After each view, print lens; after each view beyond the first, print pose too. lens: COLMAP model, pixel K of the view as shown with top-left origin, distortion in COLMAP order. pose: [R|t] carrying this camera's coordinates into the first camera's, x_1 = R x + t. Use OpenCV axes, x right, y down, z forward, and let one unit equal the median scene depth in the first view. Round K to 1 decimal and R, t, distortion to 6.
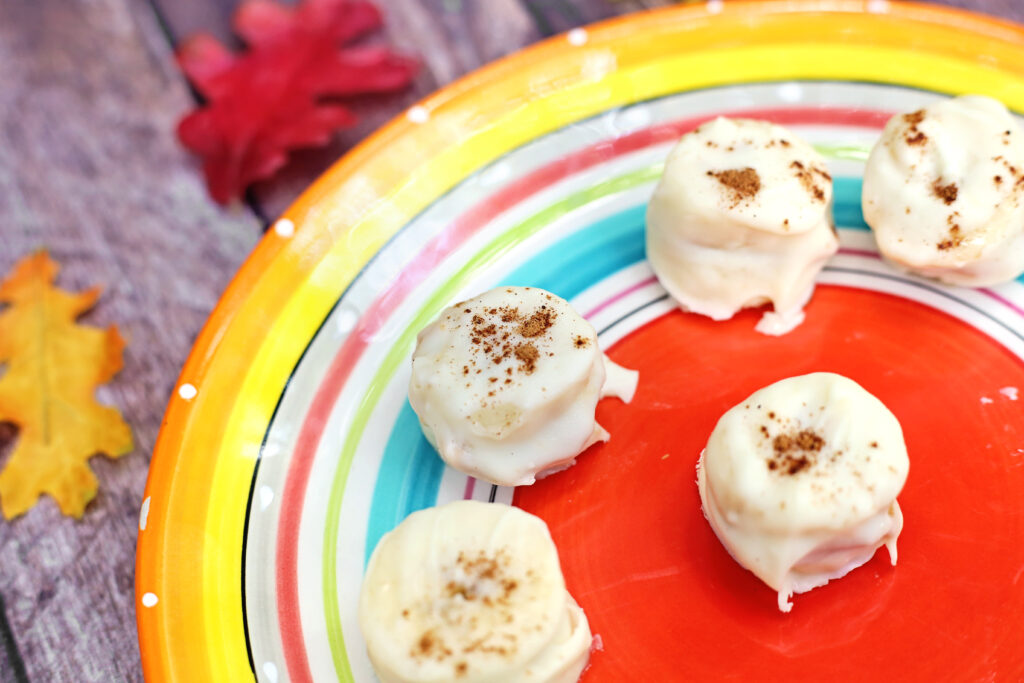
lens RADIAL K [[1570.8, 0, 512.0], [0, 1570.8, 341.5], [0, 0, 1]] dist [-0.136631, -0.074745]
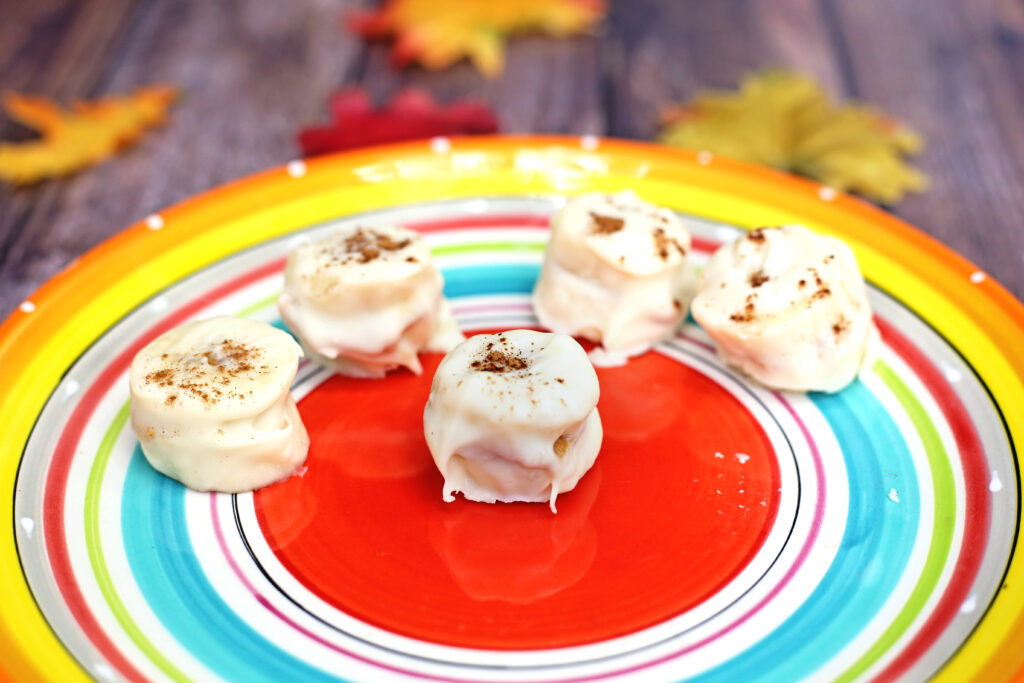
lens RADIAL K [[1570.8, 0, 512.0], [0, 1570.8, 341.5], [0, 0, 1]] dist [-0.136631, -0.074745]
pose [[0.879640, 0.355334, -0.316181, 0.512056], [-0.437245, 0.865754, -0.243487, 0.312699], [0.187216, 0.352430, 0.916920, -0.089853]]
